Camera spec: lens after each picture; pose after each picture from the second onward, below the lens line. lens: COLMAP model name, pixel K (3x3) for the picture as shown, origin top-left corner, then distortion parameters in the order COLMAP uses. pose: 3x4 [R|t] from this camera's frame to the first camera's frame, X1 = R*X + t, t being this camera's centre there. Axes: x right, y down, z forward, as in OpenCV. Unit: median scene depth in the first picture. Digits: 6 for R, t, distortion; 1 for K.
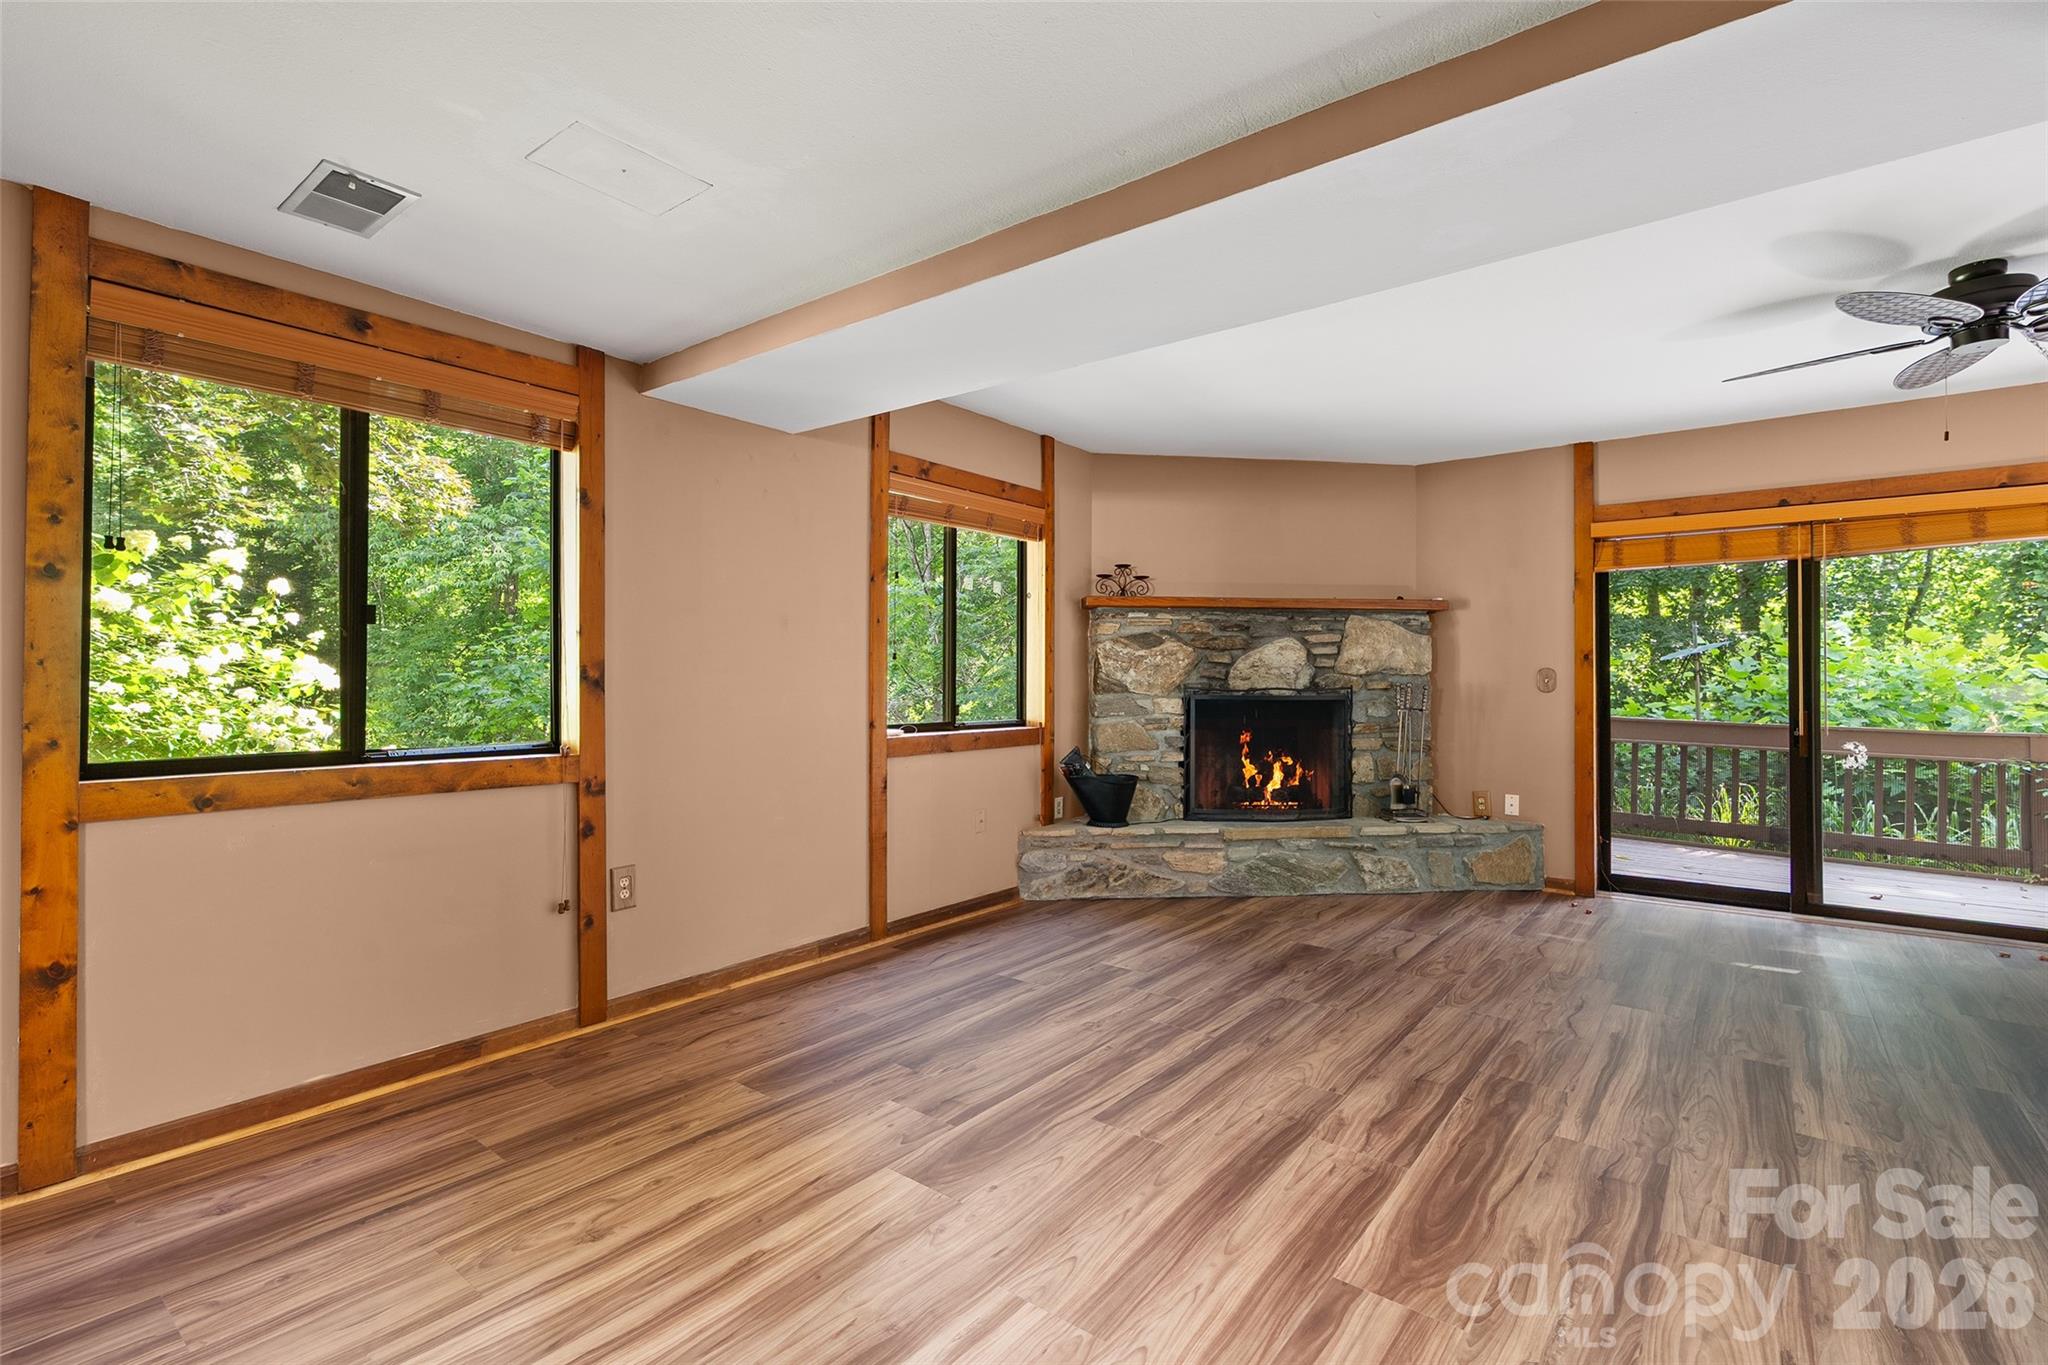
lens RADIAL K [[921.6, 0, 1021.4], [0, 921.6, 671.6], [0, 0, 1]] dist [-0.007882, 0.003248]
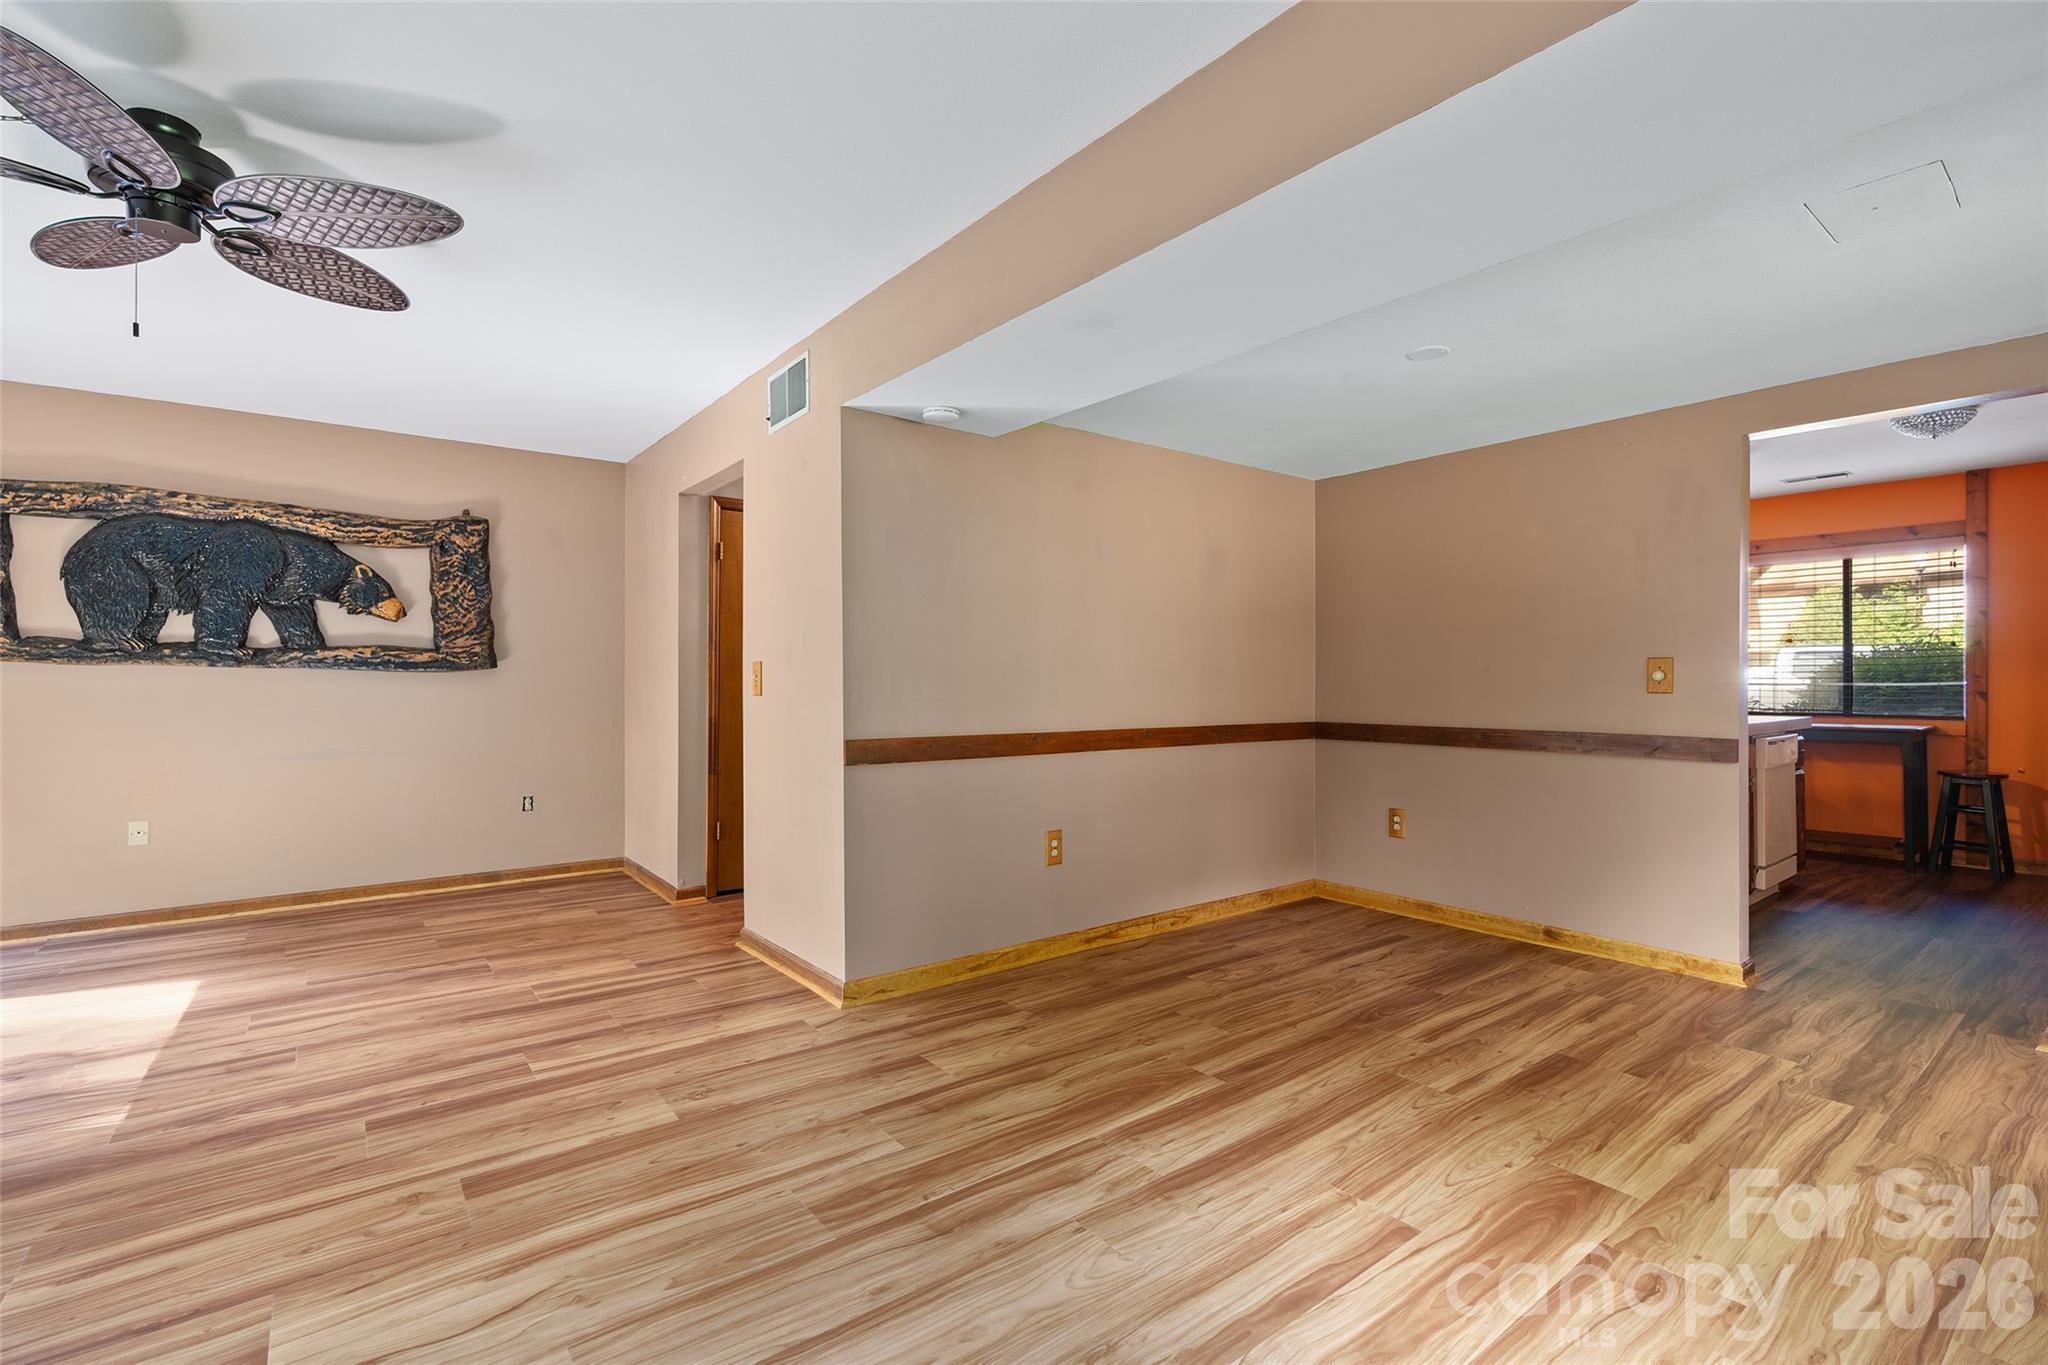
lens RADIAL K [[921.6, 0, 1021.0], [0, 921.6, 687.0], [0, 0, 1]] dist [-0.007882, 0.003248]
pose [[-0.969004, -0.005087, 0.246995, 0.103868], [-0.006377, 0.999970, -0.004425, 0.009461], [-0.246965, -0.005863, -0.969007, 0.888168]]
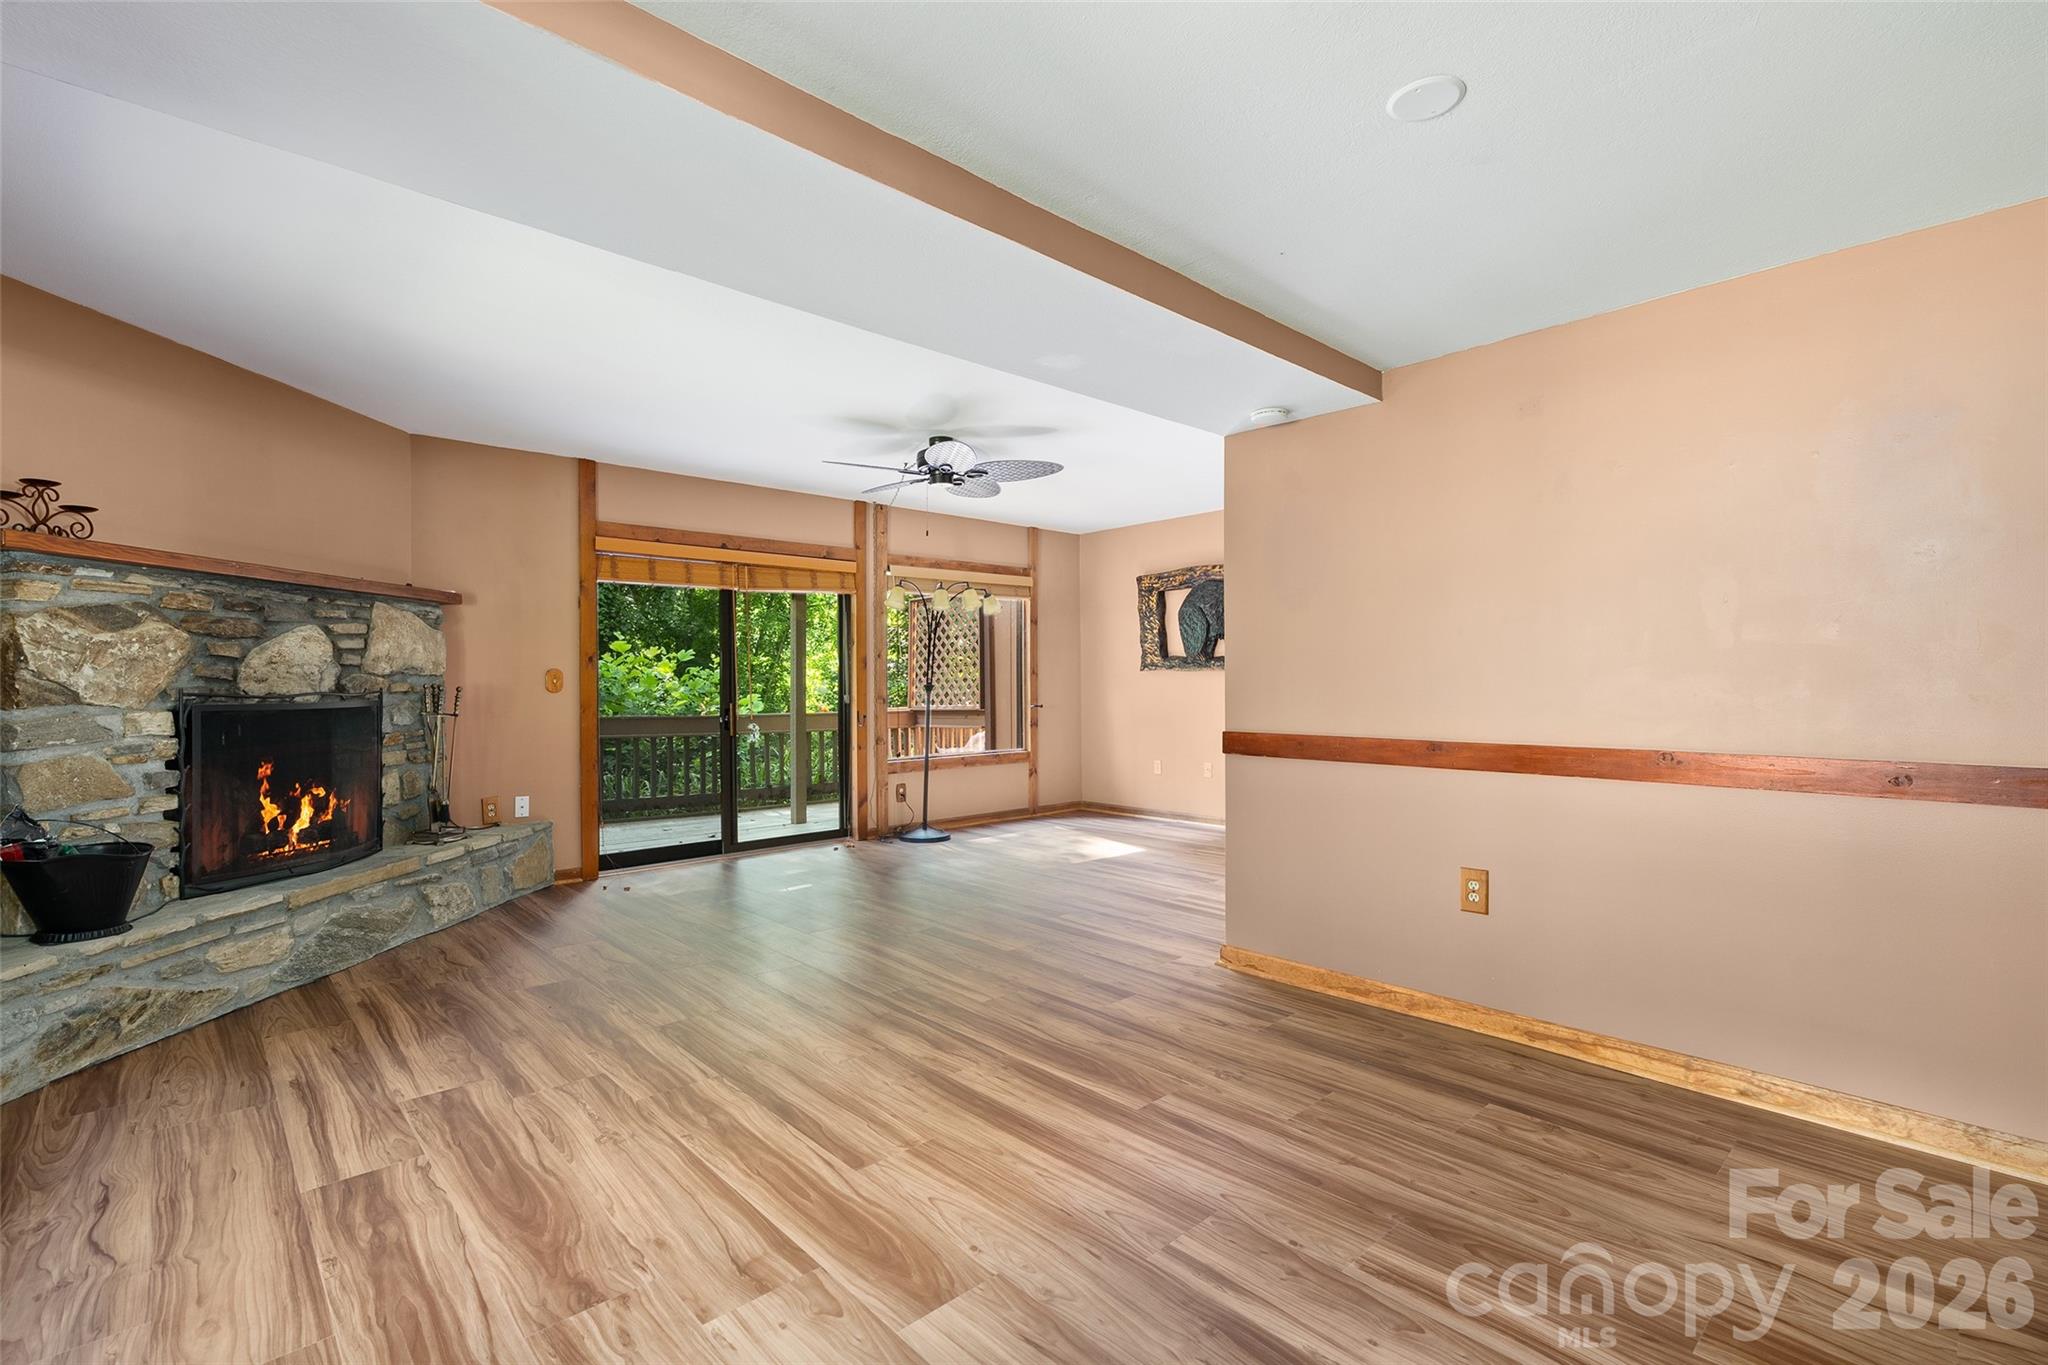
lens RADIAL K [[921.6, 0, 1003.4], [0, 921.6, 686.8], [0, 0, 1]] dist [-0.007882, 0.003248]
pose [[0.168659, -0.009583, 0.985628, -0.370920], [-0.004824, 0.999933, 0.010547, 0.002860], [-0.985663, -0.006533, 0.168601, 0.339756]]
